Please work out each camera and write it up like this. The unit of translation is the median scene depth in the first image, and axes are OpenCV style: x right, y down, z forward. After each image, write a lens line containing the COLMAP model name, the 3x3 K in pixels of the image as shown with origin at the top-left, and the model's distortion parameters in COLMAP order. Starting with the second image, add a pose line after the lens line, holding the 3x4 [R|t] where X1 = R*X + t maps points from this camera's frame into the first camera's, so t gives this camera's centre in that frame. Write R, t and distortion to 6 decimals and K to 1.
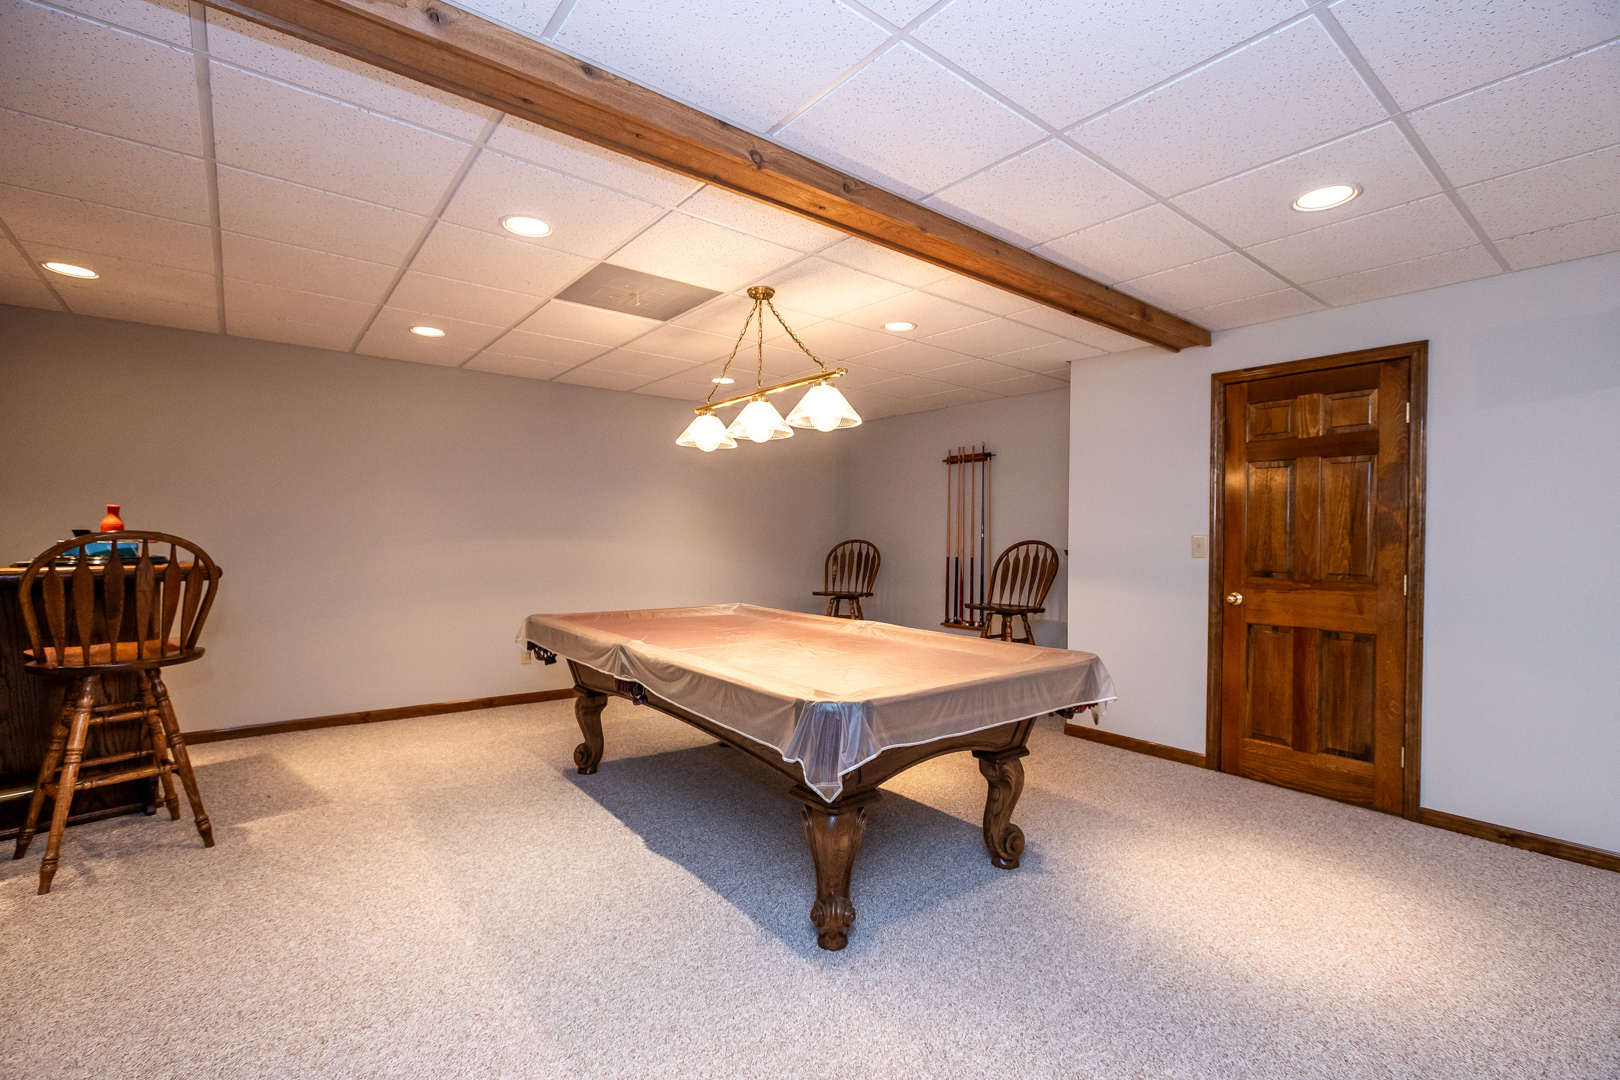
lens RADIAL K [[729.4, 0, 802.9], [0, 729.4, 539.8], [0, 0, 1]] dist [-0.003188, 0.001398]
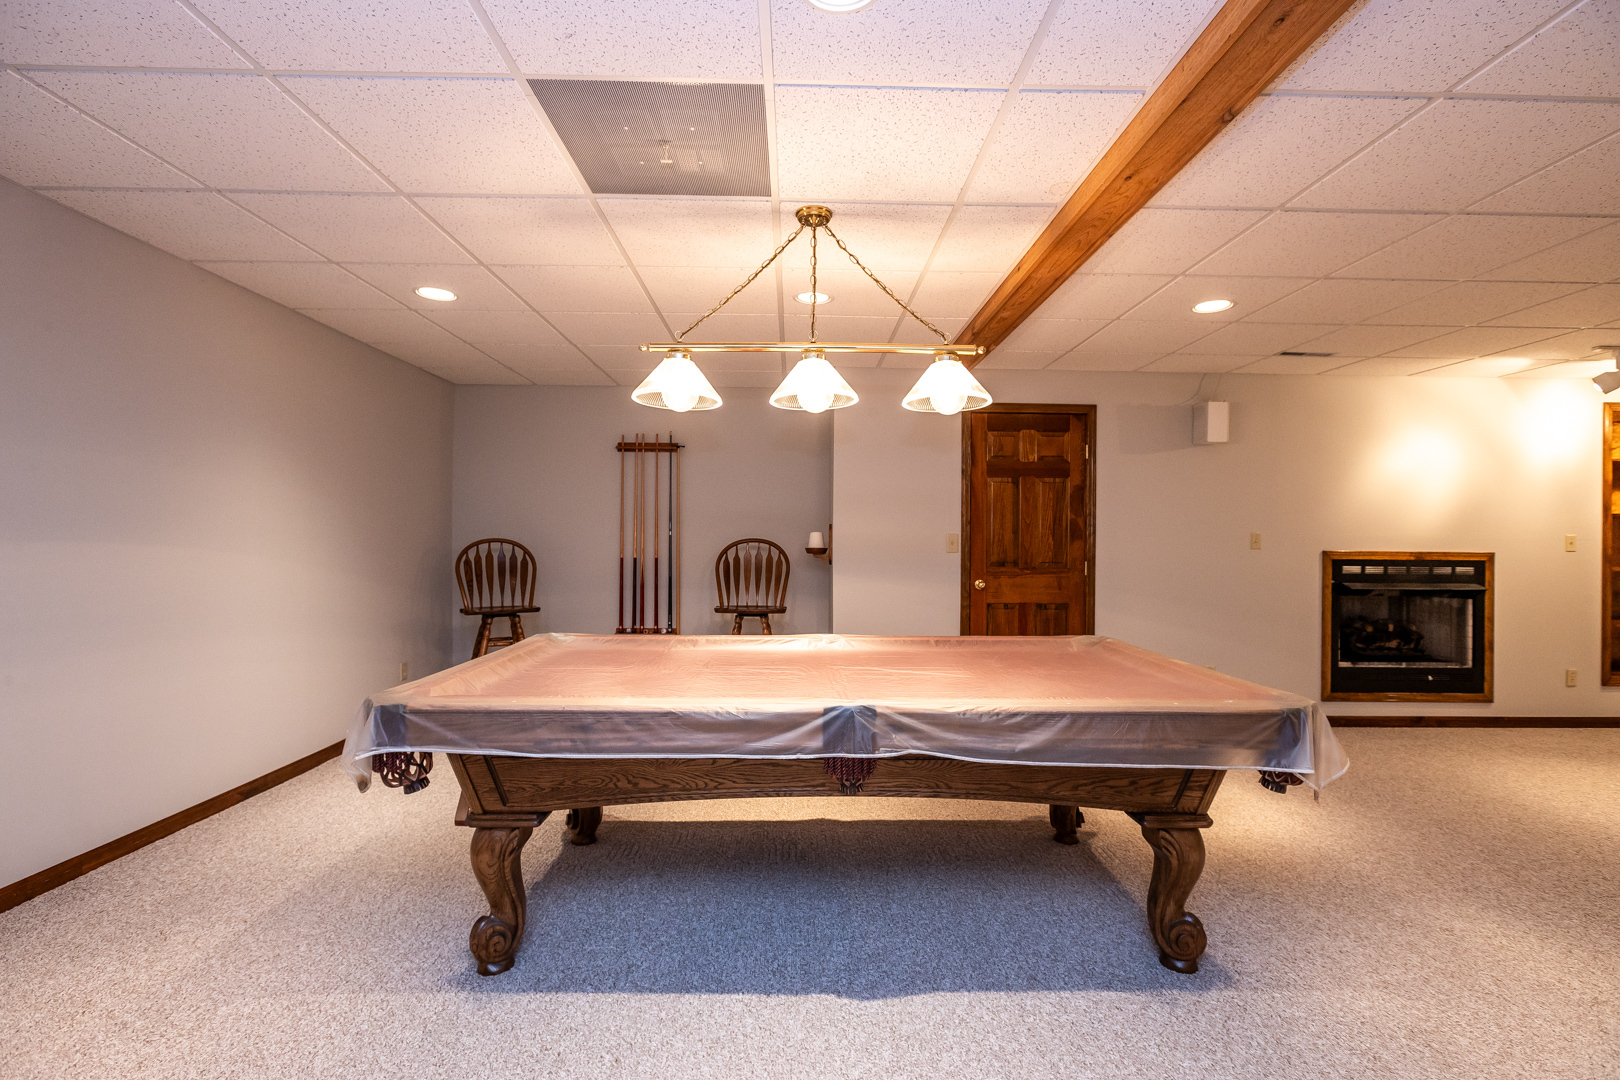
lens RADIAL K [[729.4, 0, 807.0], [0, 729.4, 544.6], [0, 0, 1]] dist [-0.003188, 0.001398]
pose [[0.599395, -0.013505, 0.800339, -0.605625], [0.002430, 0.999884, 0.015052, -0.008055], [-0.800449, -0.007077, 0.599358, 0.495227]]
